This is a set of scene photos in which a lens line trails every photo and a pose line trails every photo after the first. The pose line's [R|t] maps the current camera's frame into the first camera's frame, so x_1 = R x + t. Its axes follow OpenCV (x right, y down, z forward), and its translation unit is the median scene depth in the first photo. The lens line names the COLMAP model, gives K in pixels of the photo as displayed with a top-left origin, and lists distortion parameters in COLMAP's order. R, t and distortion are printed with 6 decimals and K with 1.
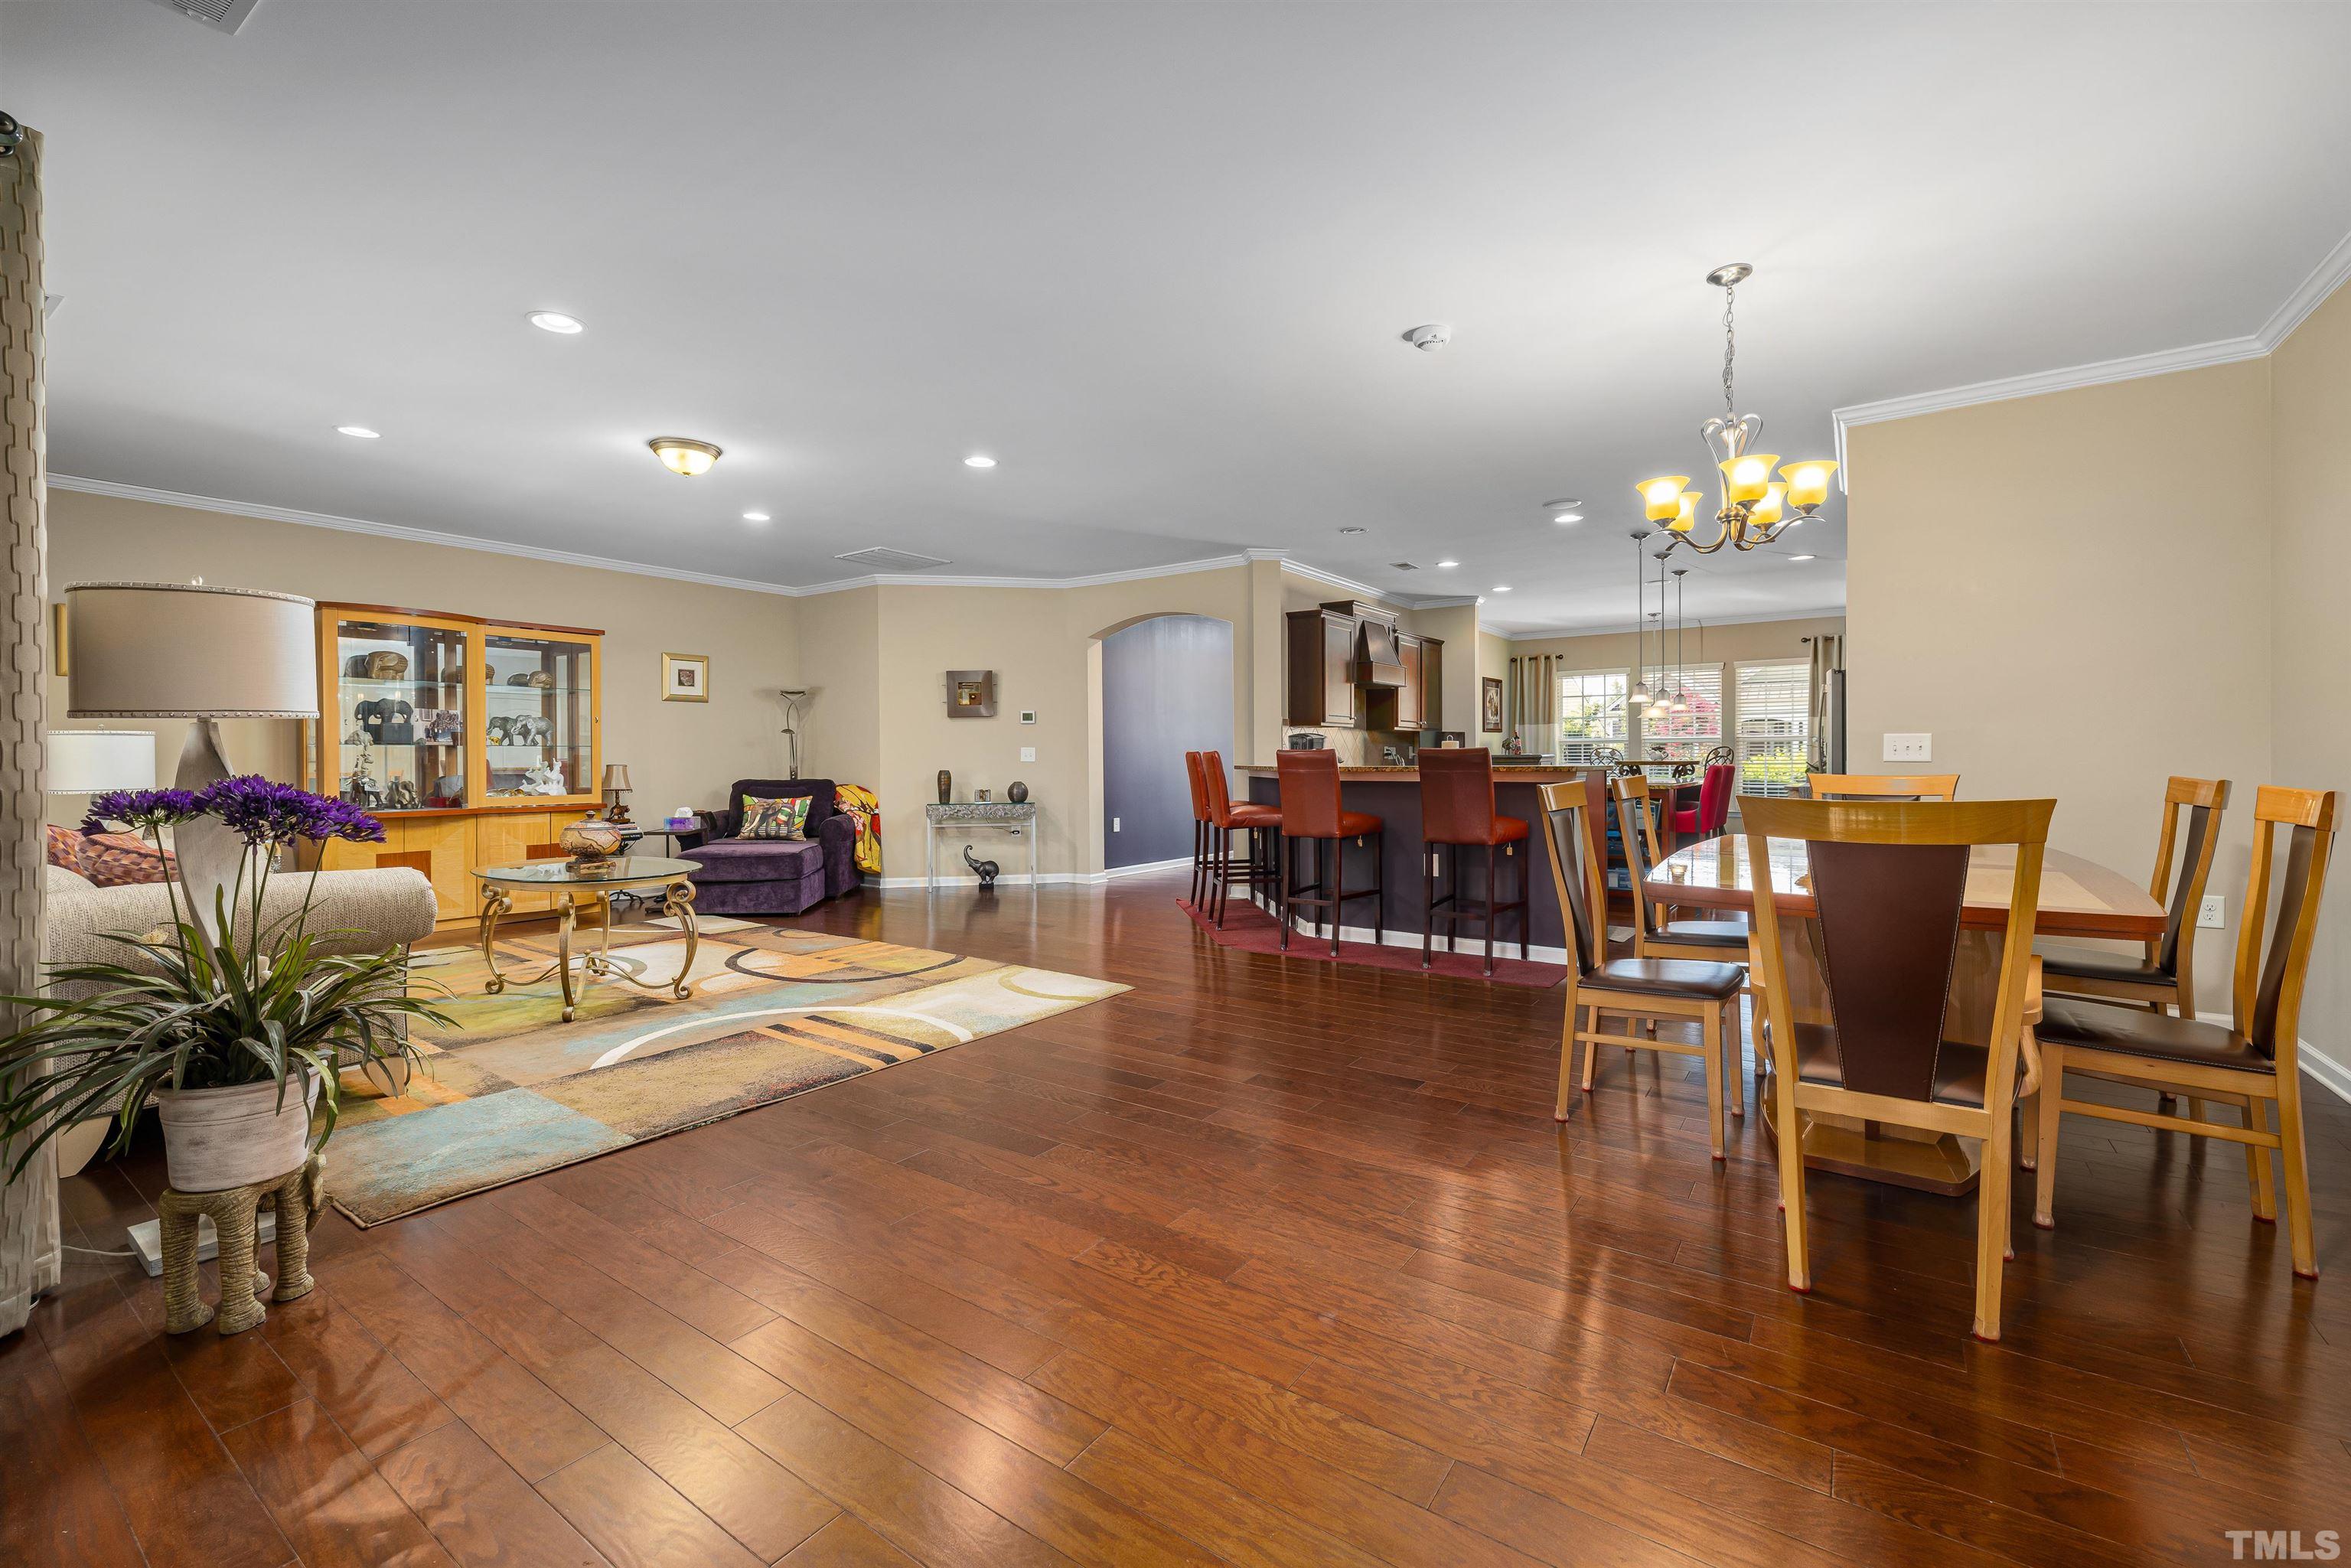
lens RADIAL K [[988.7, 0, 1168.7], [0, 988.7, 765.1], [0, 0, 1]] dist [-0.002639, -0.000056]
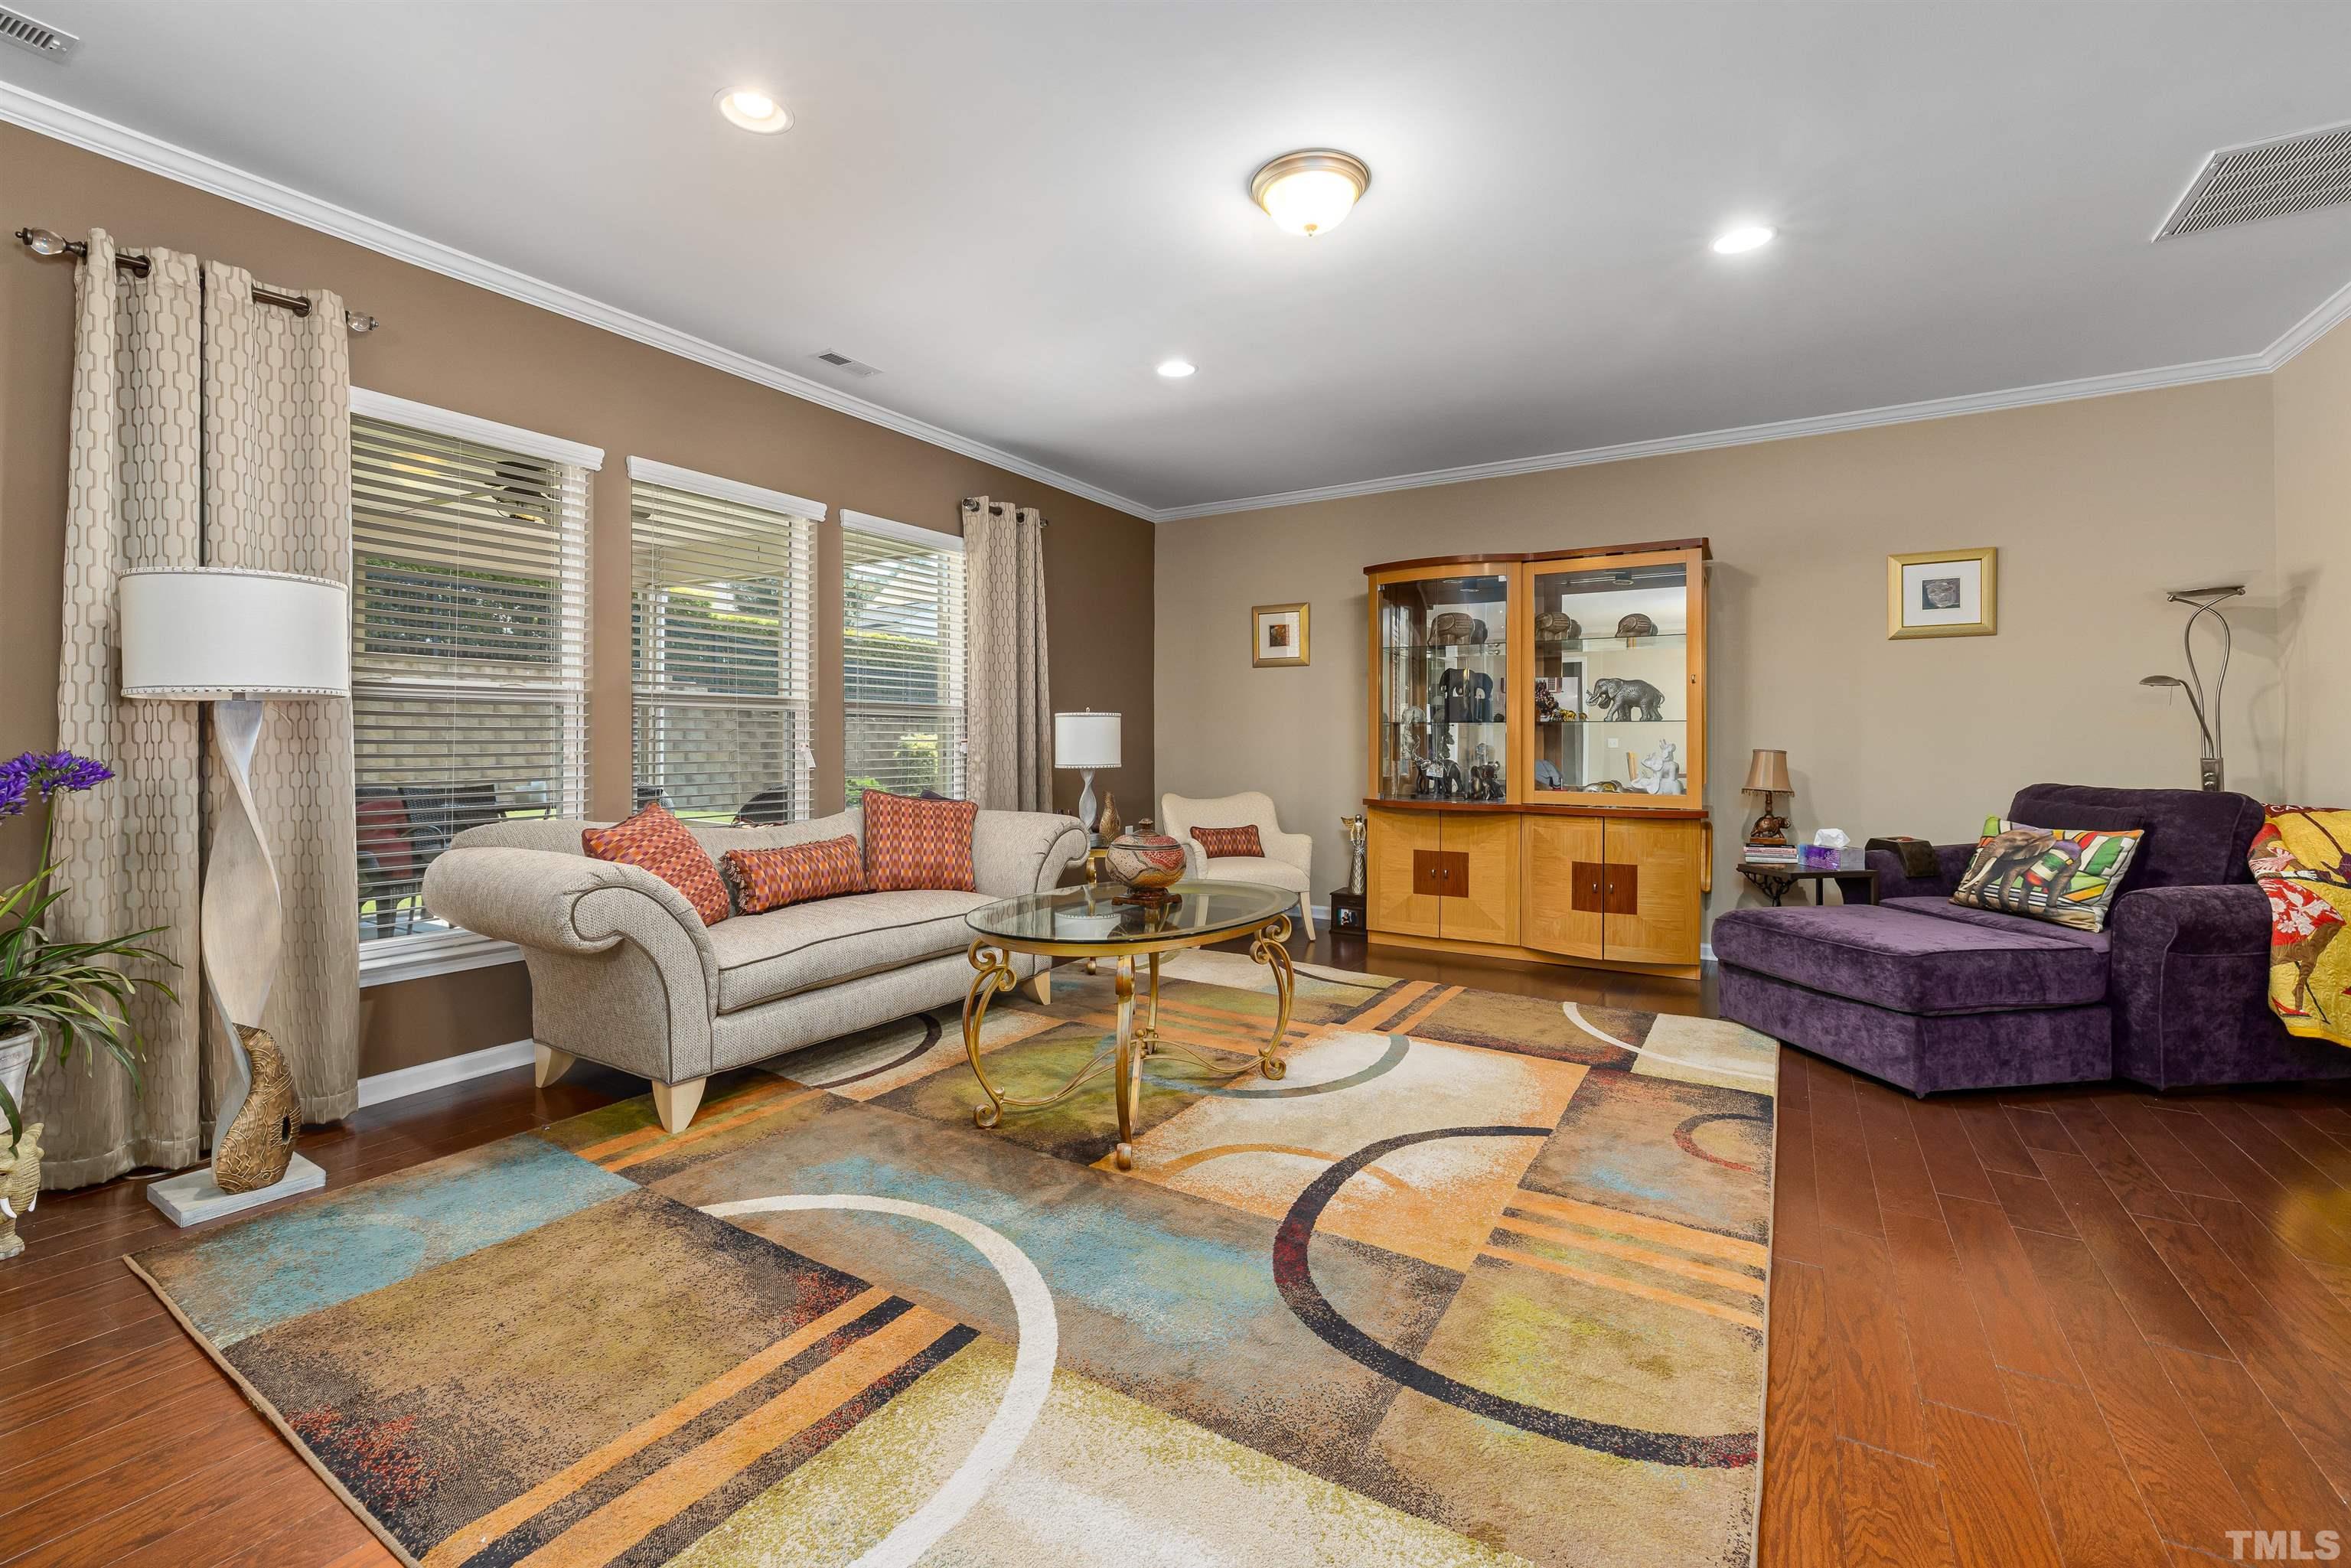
lens RADIAL K [[988.7, 0, 1154.5], [0, 988.7, 742.6], [0, 0, 1]] dist [-0.002639, -0.000056]
pose [[0.055846, 0.004138, -0.998431, 0.038679], [-0.010586, 0.999938, 0.003552, -0.003372], [0.998383, 0.010371, 0.055886, 0.568246]]
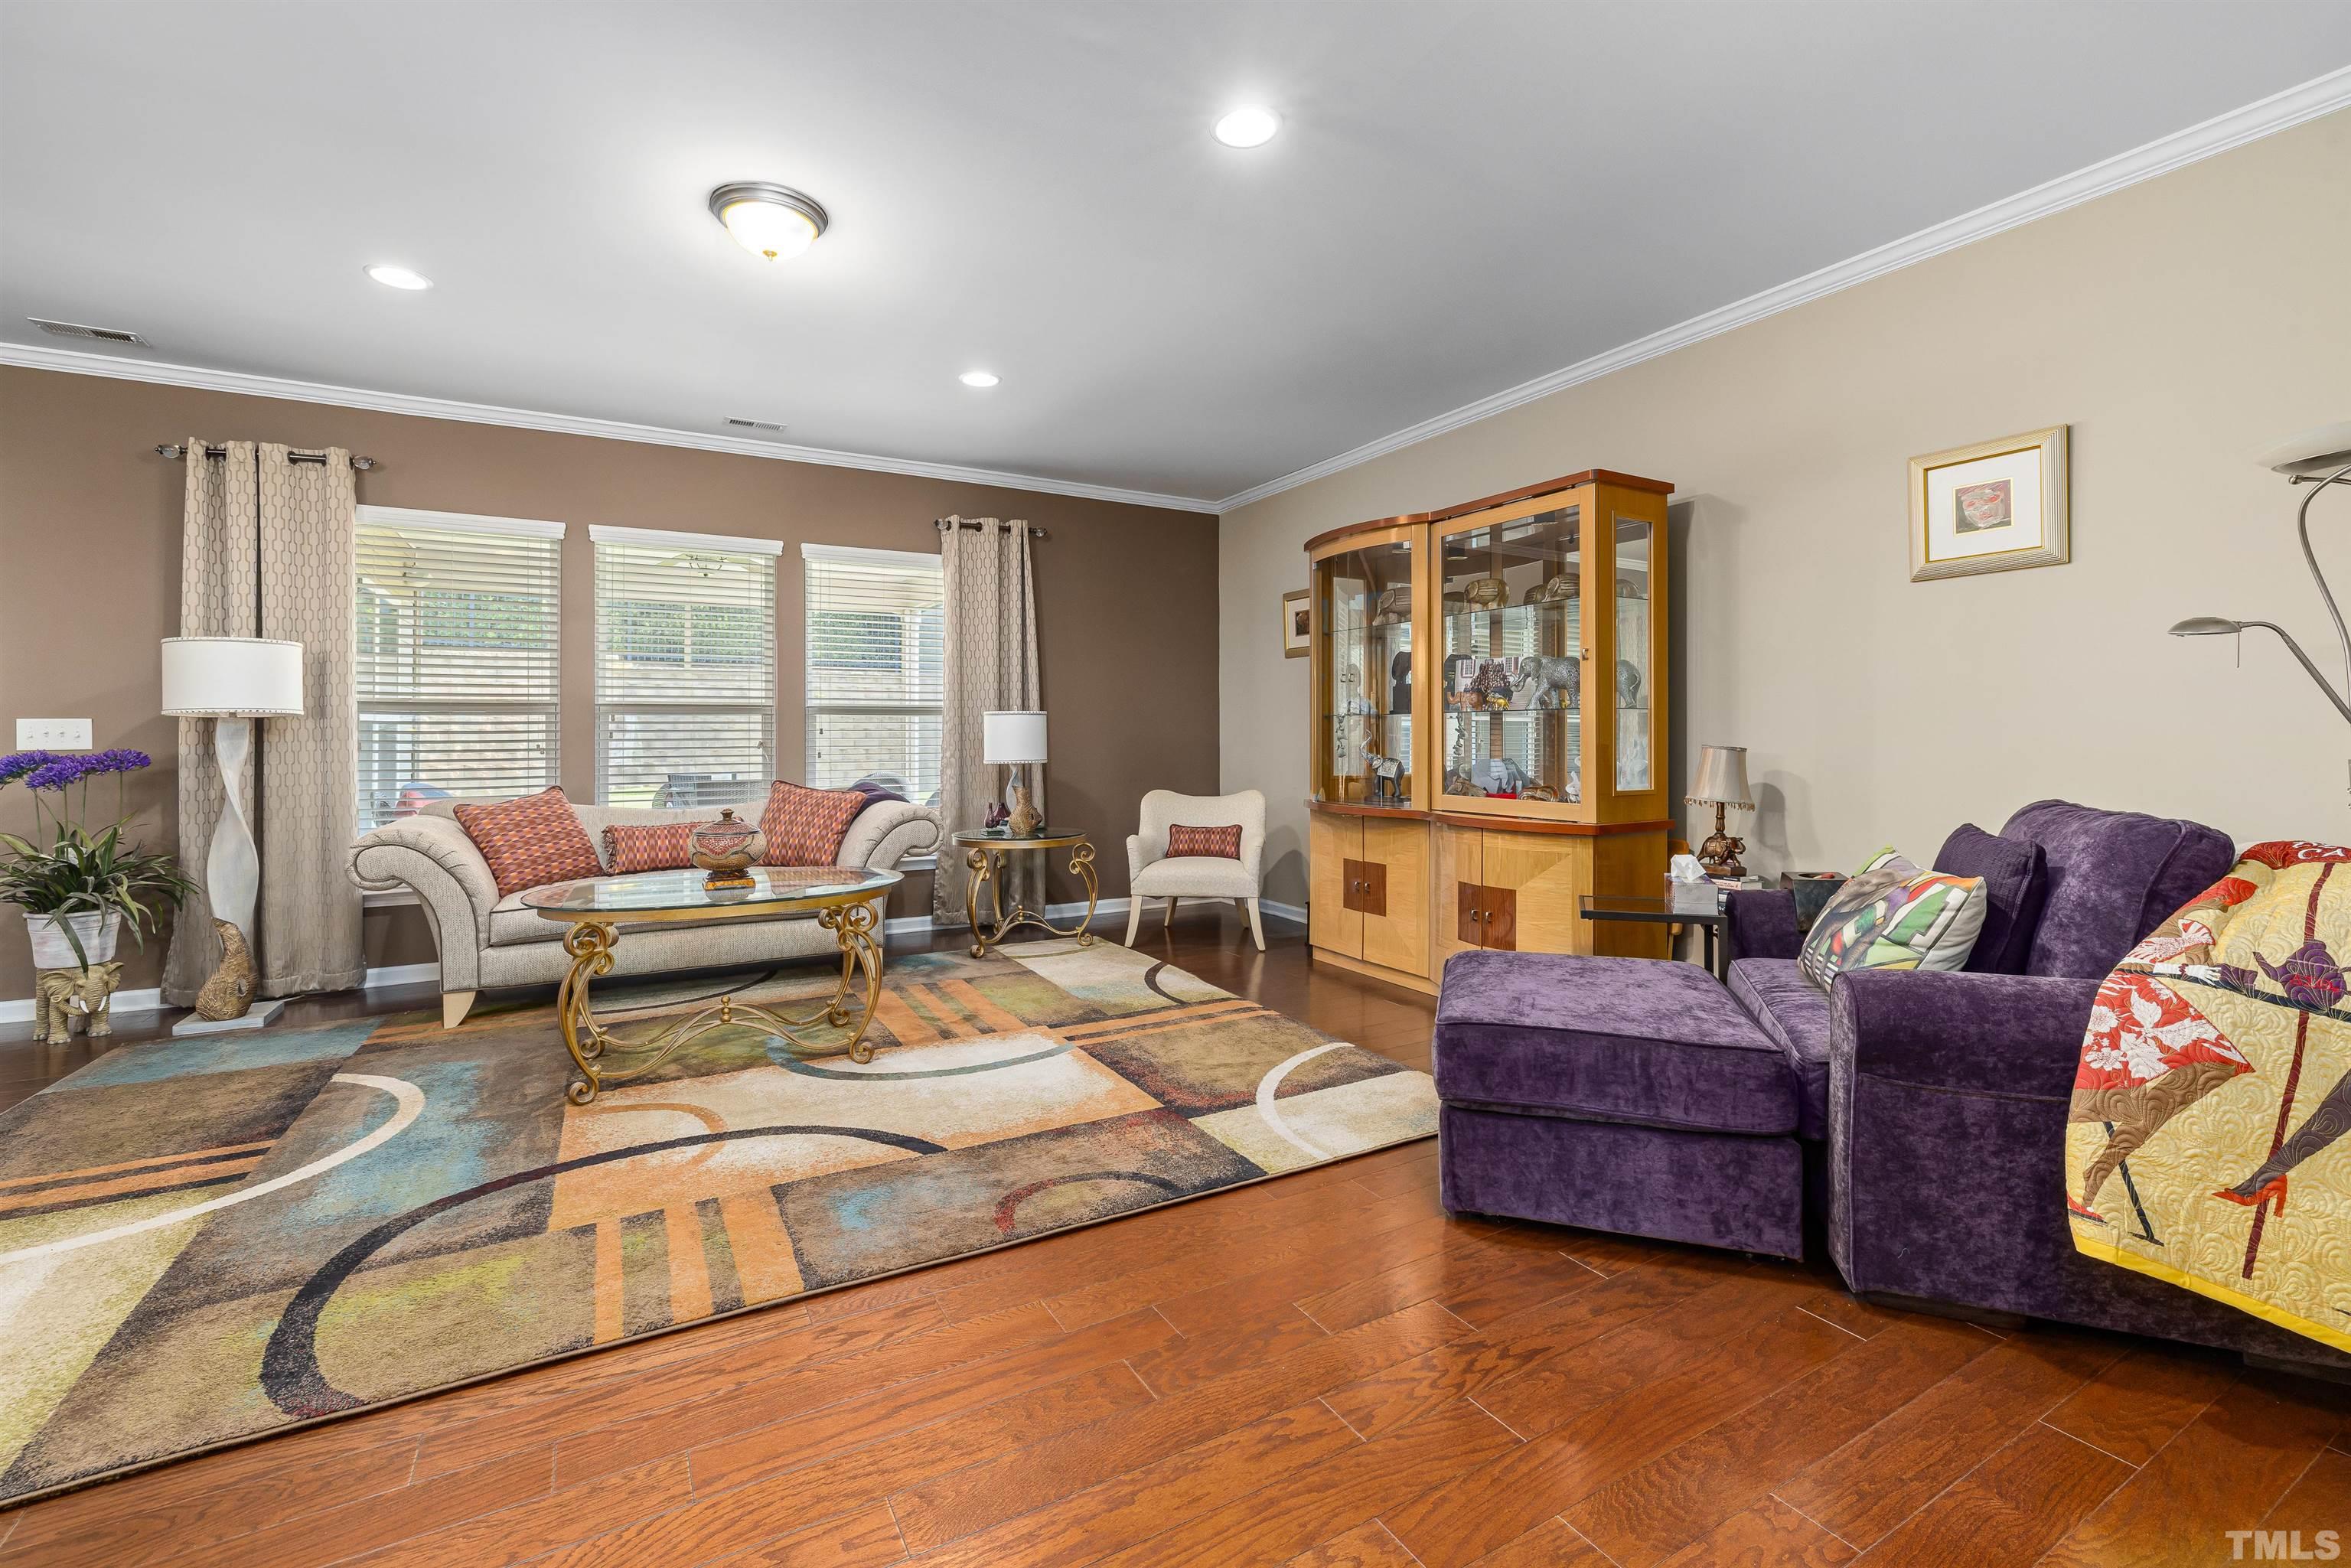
lens RADIAL K [[988.7, 0, 1162.1], [0, 988.7, 736.9], [0, 0, 1]] dist [-0.002639, -0.000056]
pose [[-0.424853, 0.004924, -0.905249, -0.036413], [-0.002256, 0.999976, 0.006498, -0.006817], [0.905259, 0.004803, -0.424832, 0.940816]]
